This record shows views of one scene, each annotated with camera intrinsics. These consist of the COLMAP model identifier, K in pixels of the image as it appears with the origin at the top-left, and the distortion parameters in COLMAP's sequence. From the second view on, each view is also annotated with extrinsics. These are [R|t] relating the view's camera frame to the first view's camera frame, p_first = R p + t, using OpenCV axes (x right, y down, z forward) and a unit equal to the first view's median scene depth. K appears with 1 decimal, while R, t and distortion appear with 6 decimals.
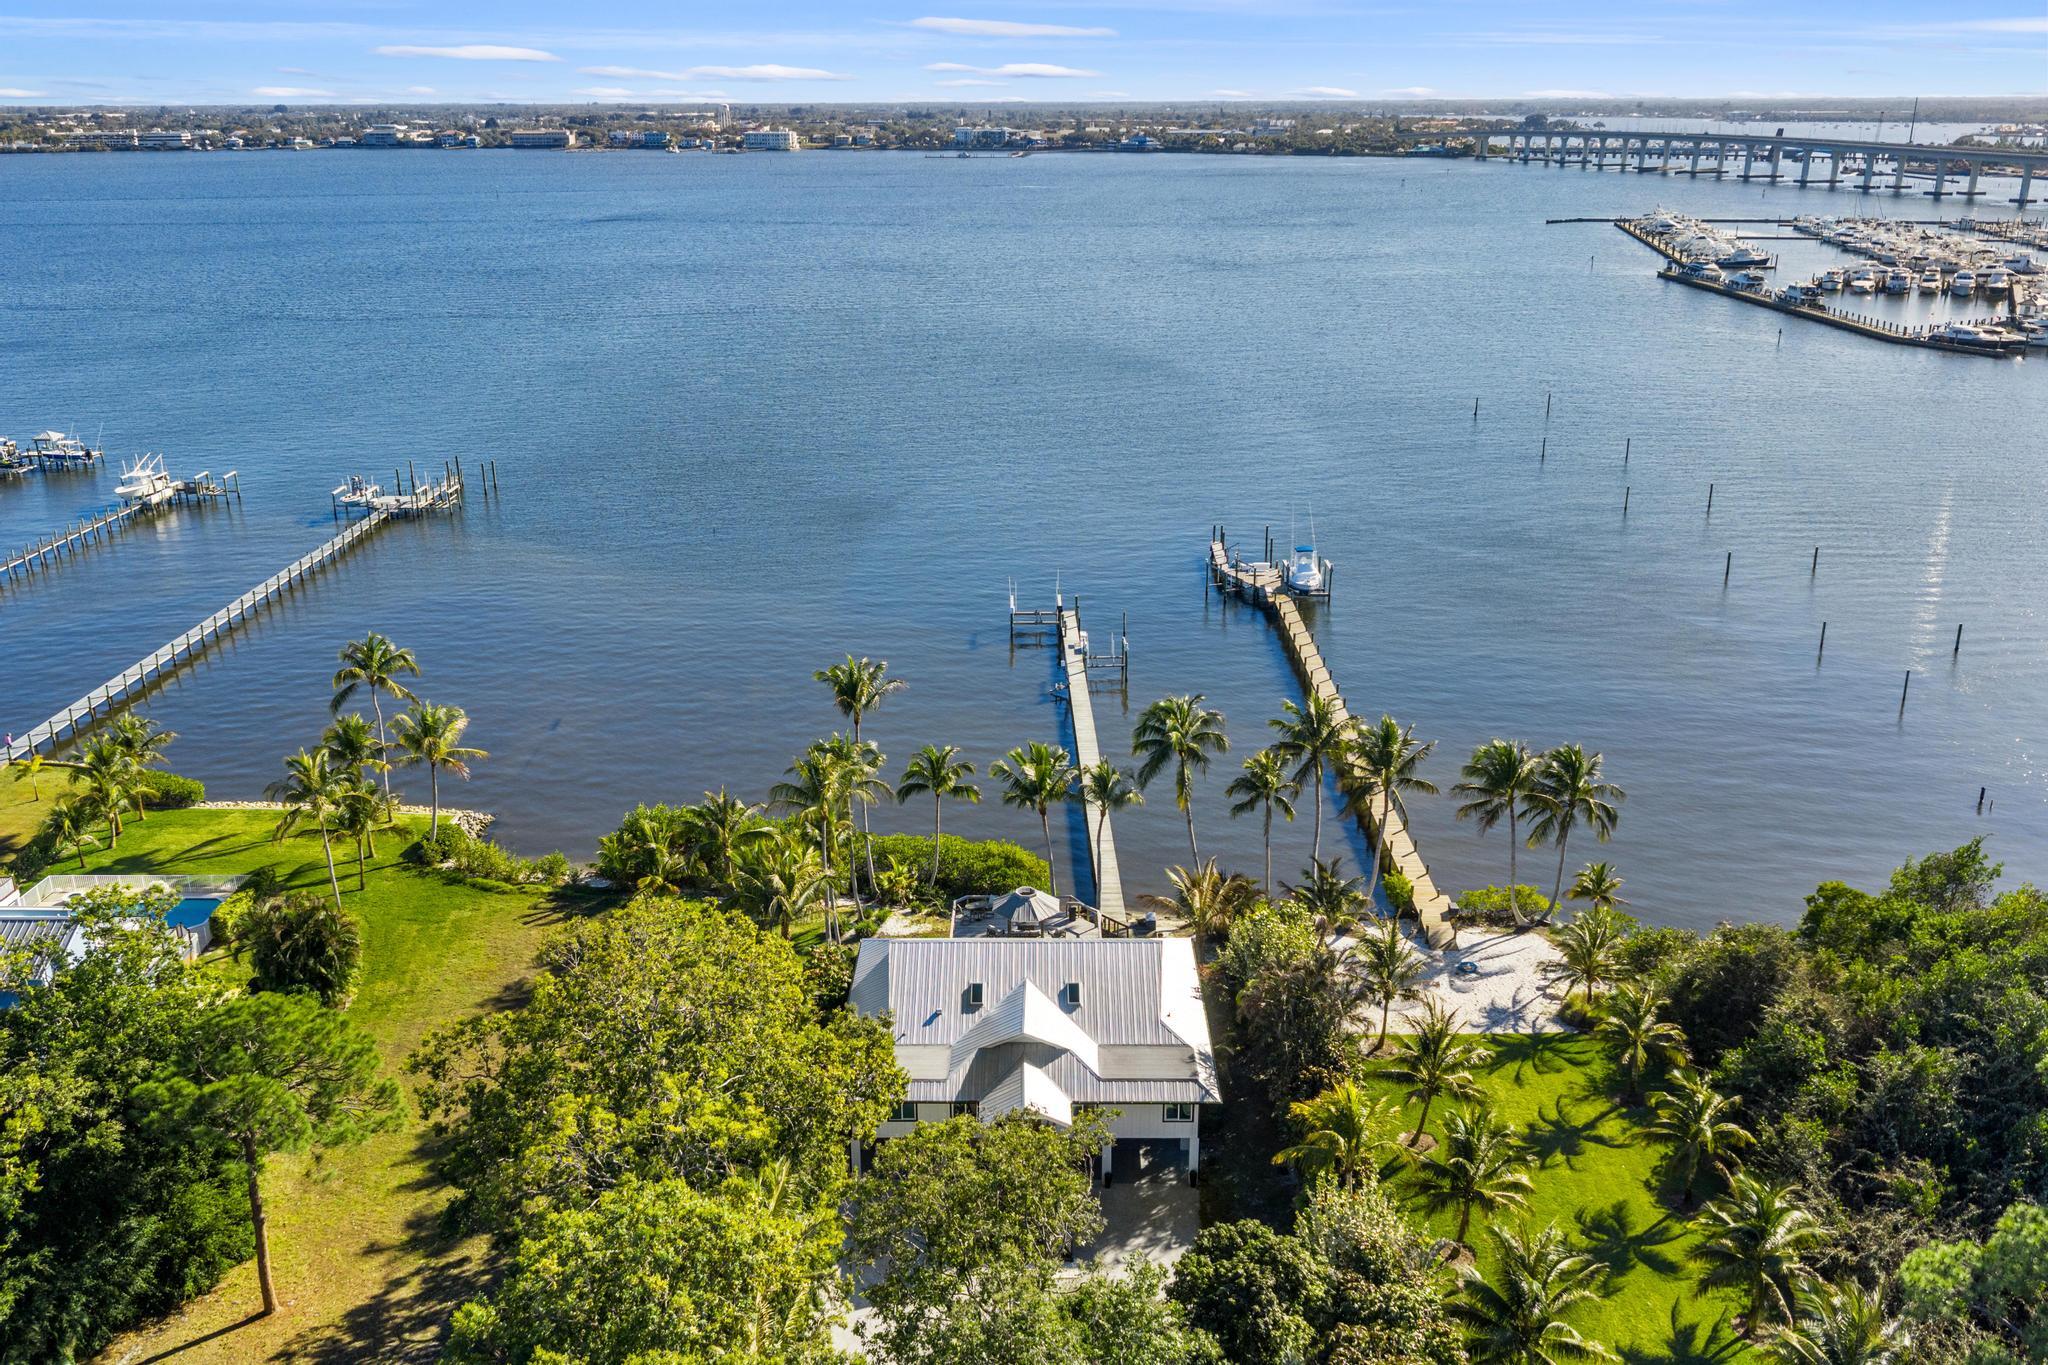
lens RADIAL K [[1724.5, 0, 997.0], [0, 1724.5, 674.0], [0, 0, 1]] dist [0.022577, -0.048242]
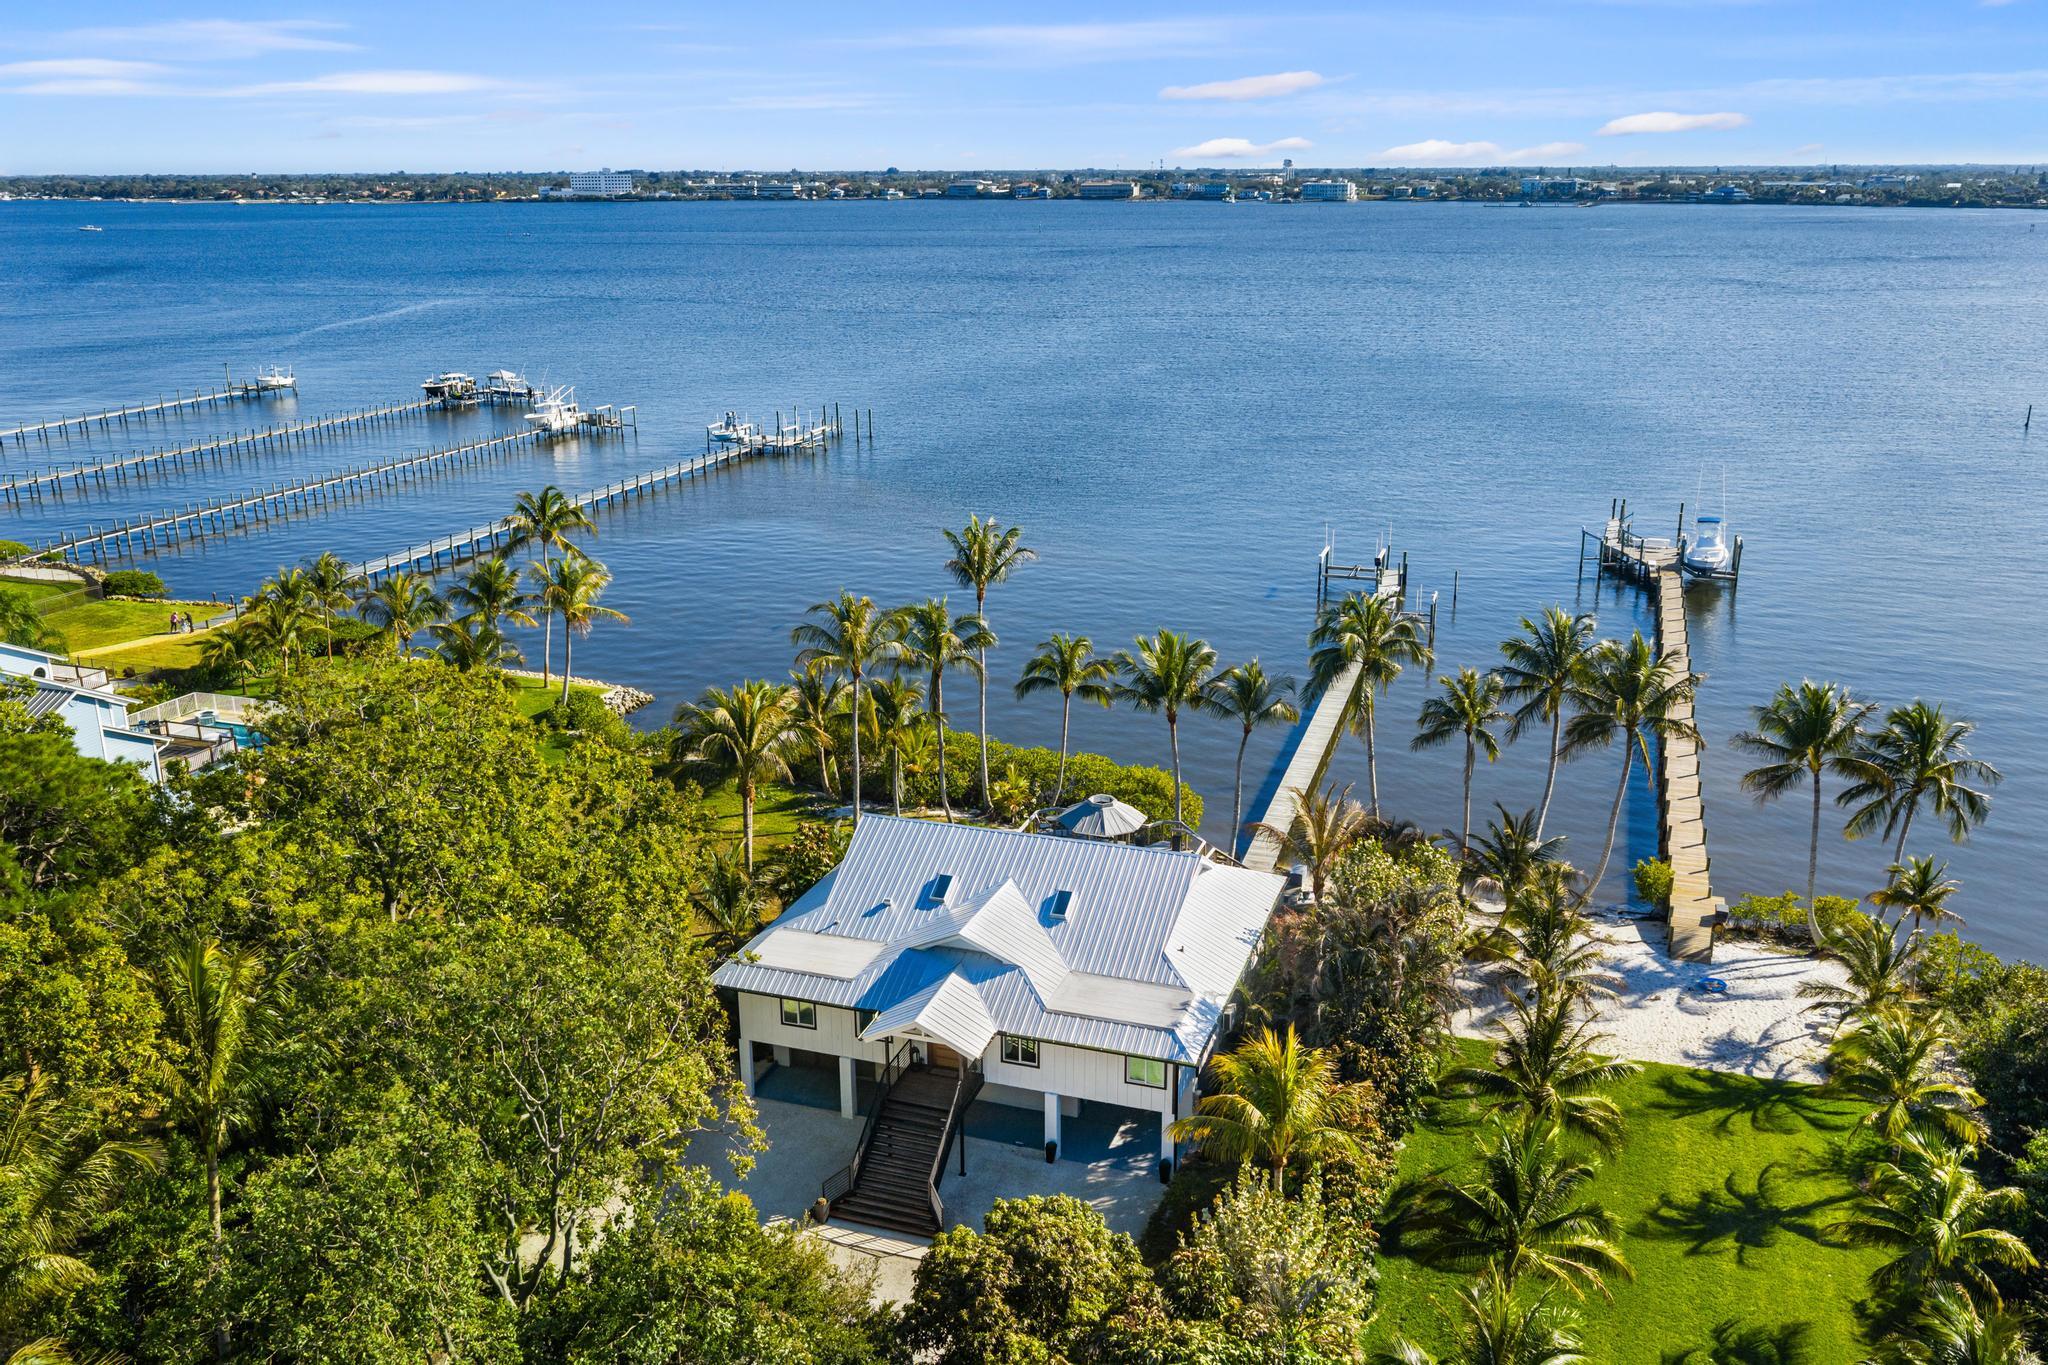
lens RADIAL K [[1696.9, 0, 1024.0], [0, 1696.9, 682.5], [0, 0, 1]] dist [0.010206, -0.009199]
pose [[0.948168, 0.091176, -0.304407, 0.102579], [-0.102715, 0.994466, -0.022073, 0.045286], [0.300709, 0.052196, 0.952286, 0.121741]]
